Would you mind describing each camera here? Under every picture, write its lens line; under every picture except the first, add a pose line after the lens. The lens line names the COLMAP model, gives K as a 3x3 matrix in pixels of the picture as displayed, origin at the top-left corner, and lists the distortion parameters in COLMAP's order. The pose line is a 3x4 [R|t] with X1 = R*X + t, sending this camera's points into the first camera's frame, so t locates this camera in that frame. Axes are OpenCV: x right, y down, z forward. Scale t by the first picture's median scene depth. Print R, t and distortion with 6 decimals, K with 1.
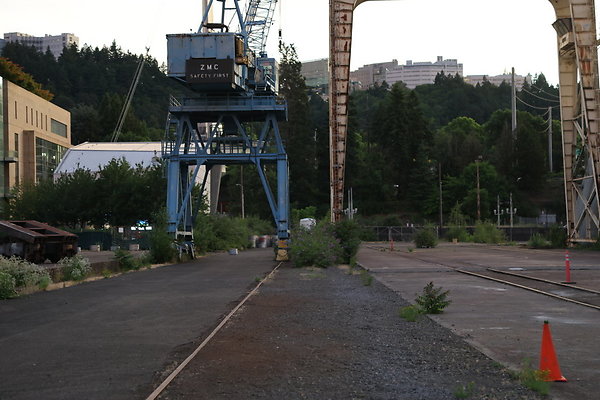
lens RADIAL K [[1101.8, 0, 301.4], [0, 1101.8, 200.5], [0, 0, 1]] dist [0.238451, 0.029497]
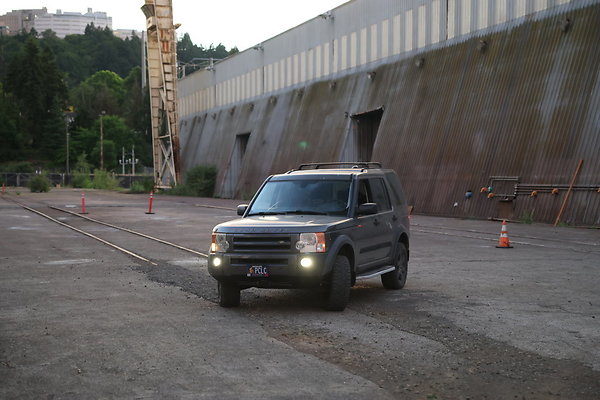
lens RADIAL K [[1065.1, 0, 298.2], [0, 1065.1, 198.7], [0, 0, 1]] dist [0.218572, -0.053612]
pose [[0.951476, 0.009915, 0.307563, 0.030274], [-0.023965, 0.998833, 0.041937, -0.004357], [-0.306788, -0.047273, 0.950603, -0.167370]]
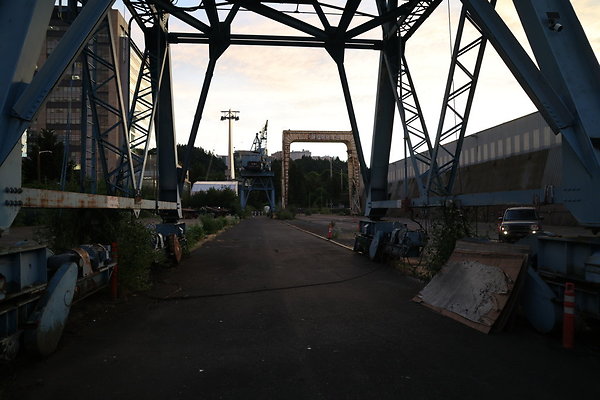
lens RADIAL K [[398.9, 0, 298.3], [0, 398.9, 199.8], [0, 0, 1]] dist [-0.100561, 0.076667]
pose [[0.993319, 0.007647, 0.115150, -0.066457], [-0.007817, 0.999969, 0.001031, -0.005676], [-0.115138, -0.001924, 0.993348, -0.214530]]
